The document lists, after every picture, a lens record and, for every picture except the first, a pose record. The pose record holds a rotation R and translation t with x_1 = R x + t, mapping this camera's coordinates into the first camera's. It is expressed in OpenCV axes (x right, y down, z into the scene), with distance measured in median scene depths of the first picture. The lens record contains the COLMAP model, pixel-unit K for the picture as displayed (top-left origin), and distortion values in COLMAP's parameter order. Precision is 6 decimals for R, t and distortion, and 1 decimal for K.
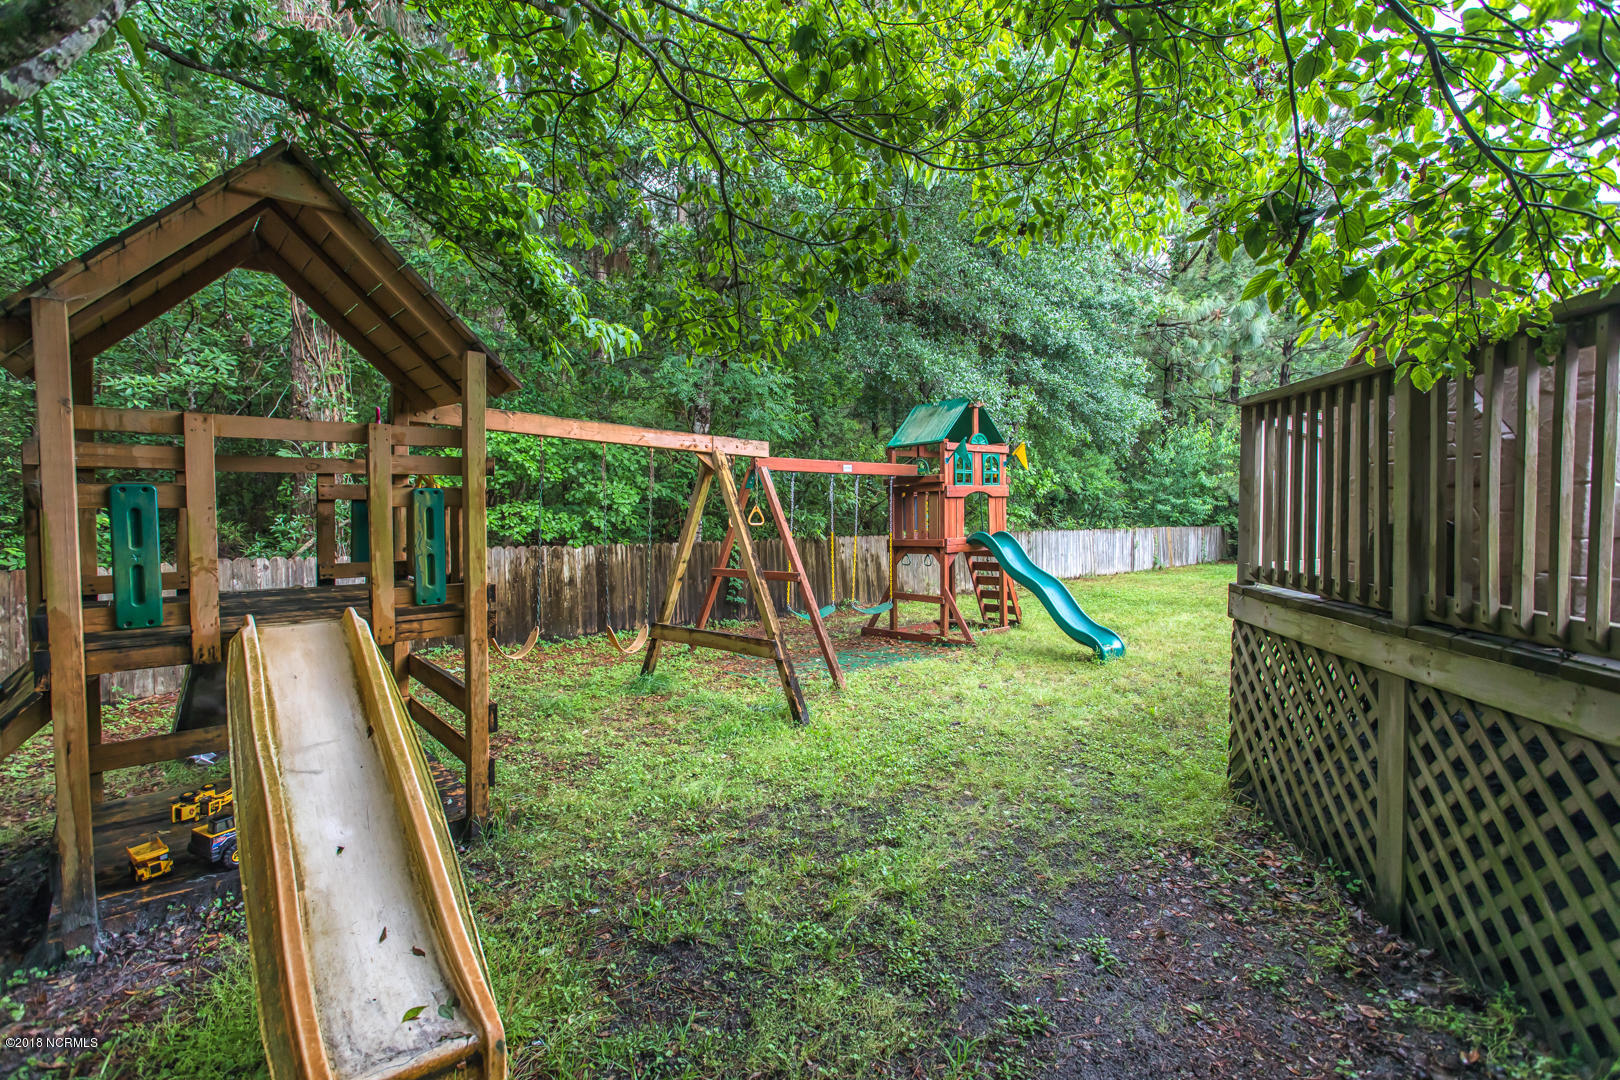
lens RADIAL K [[761.0, 0, 802.9], [0, 761.0, 538.7], [0, 0, 1]] dist [0.004967, 0.000760]
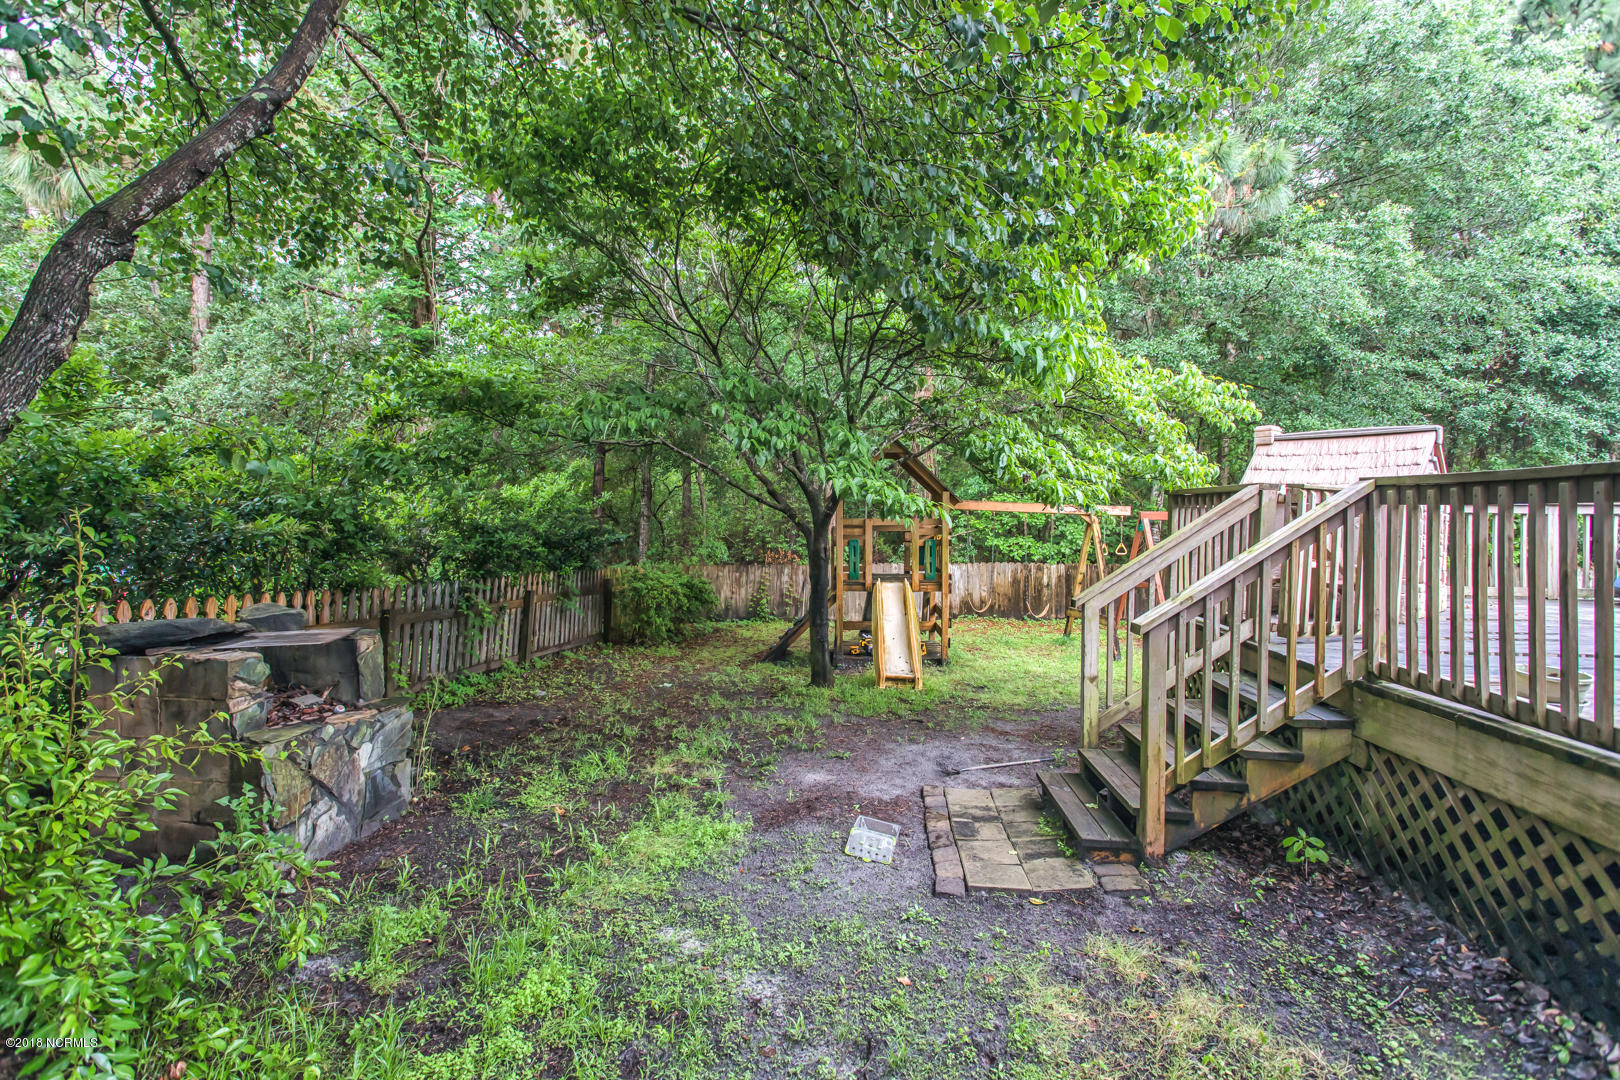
lens RADIAL K [[761.0, 0, 802.9], [0, 761.0, 538.7], [0, 0, 1]] dist [0.004967, 0.000760]
pose [[0.713013, 0.004554, -0.701136, 0.484473], [-0.023143, 0.999587, -0.017043, -0.004173], [0.700768, 0.028378, 0.712824, -0.569843]]
